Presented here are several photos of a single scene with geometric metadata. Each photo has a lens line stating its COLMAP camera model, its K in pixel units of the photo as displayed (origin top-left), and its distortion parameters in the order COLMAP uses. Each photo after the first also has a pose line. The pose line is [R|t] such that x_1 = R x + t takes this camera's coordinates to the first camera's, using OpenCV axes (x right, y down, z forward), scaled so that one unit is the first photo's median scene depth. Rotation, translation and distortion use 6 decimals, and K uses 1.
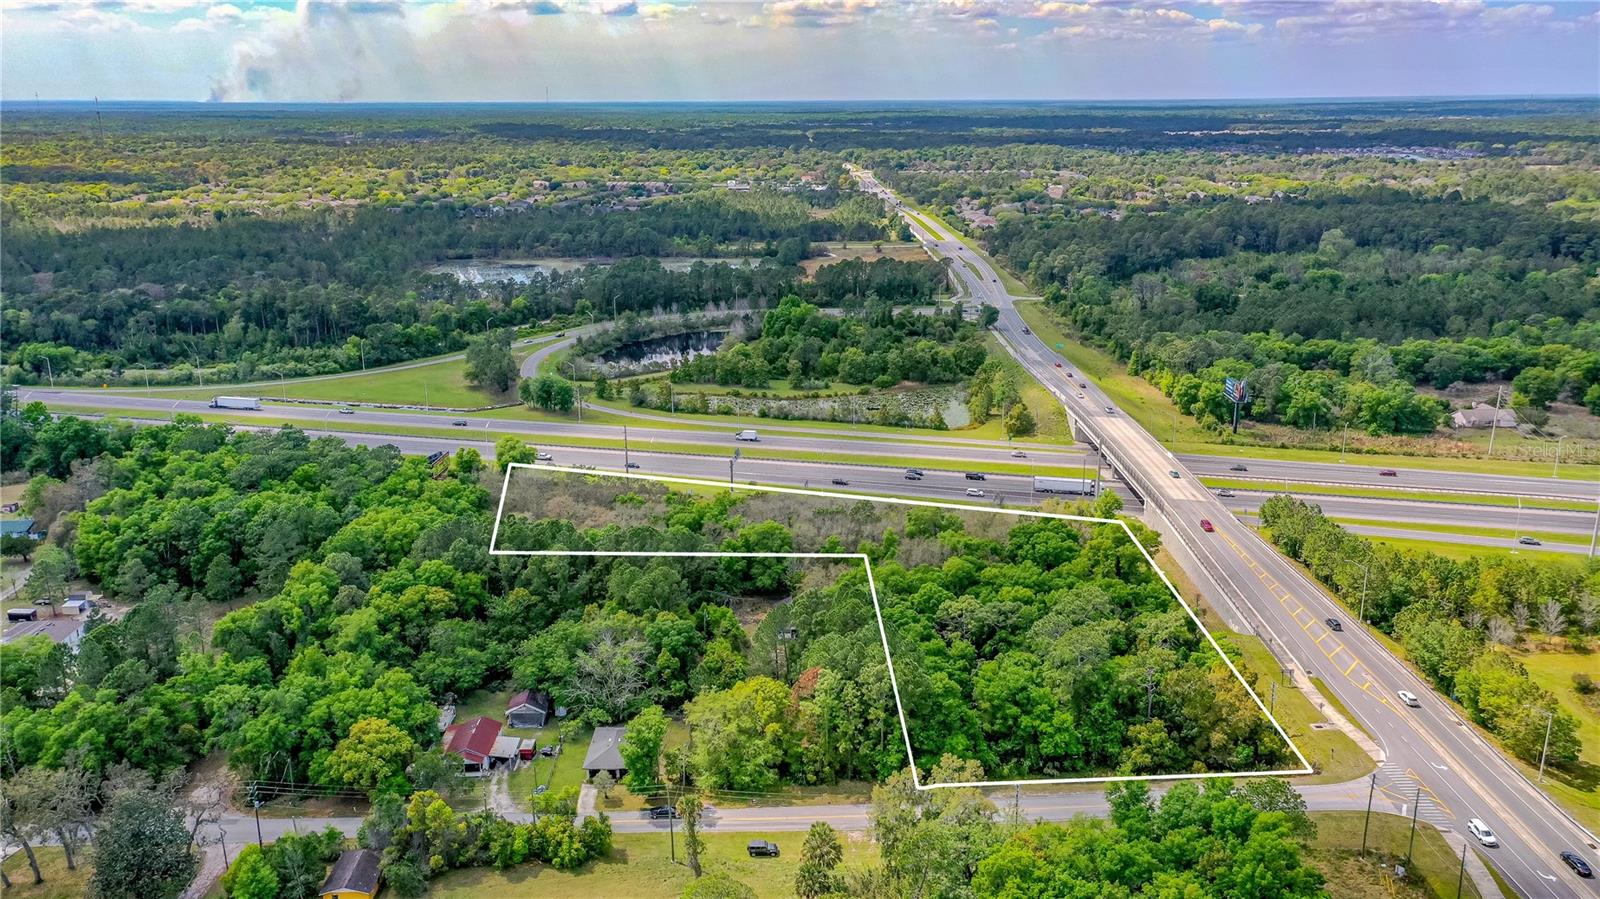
lens RADIAL K [[1287.5, 0, 800.0], [0, 1287.5, 449.5], [0, 0, 1]] dist [-0.005072, 0.091428]
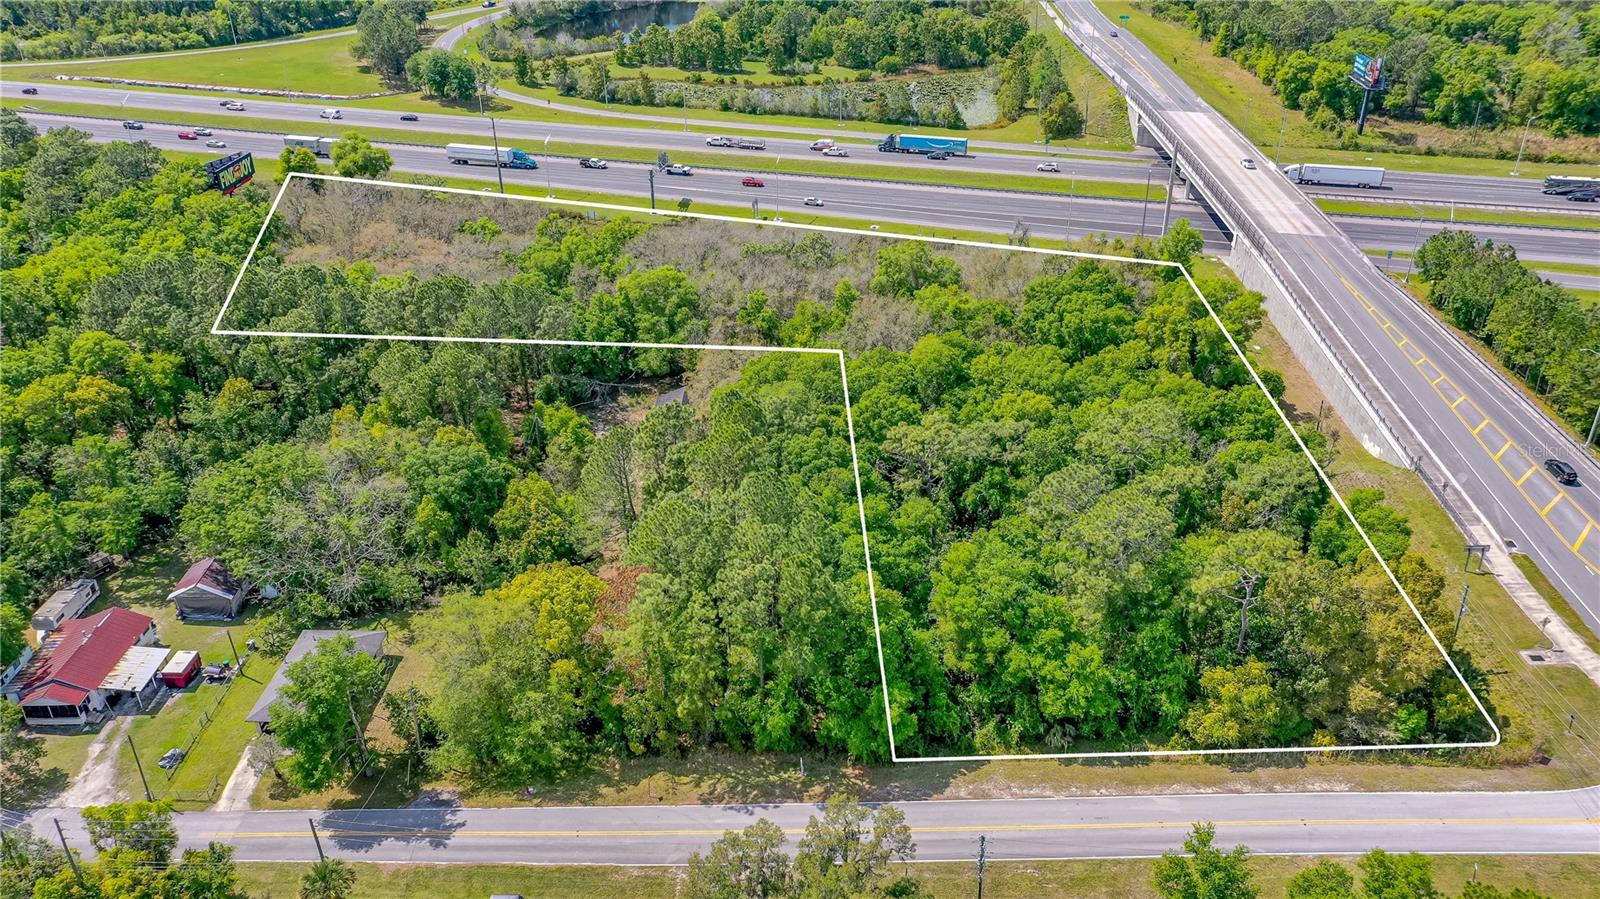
lens RADIAL K [[1287.5, 0, 800.0], [0, 1287.5, 449.5], [0, 0, 1]] dist [-0.005072, 0.091428]
pose [[0.999278, 0.014385, -0.035161, 0.057637], [-0.006088, 0.974210, 0.225561, -0.002252], [0.037498, -0.225184, 0.973594, 0.274420]]
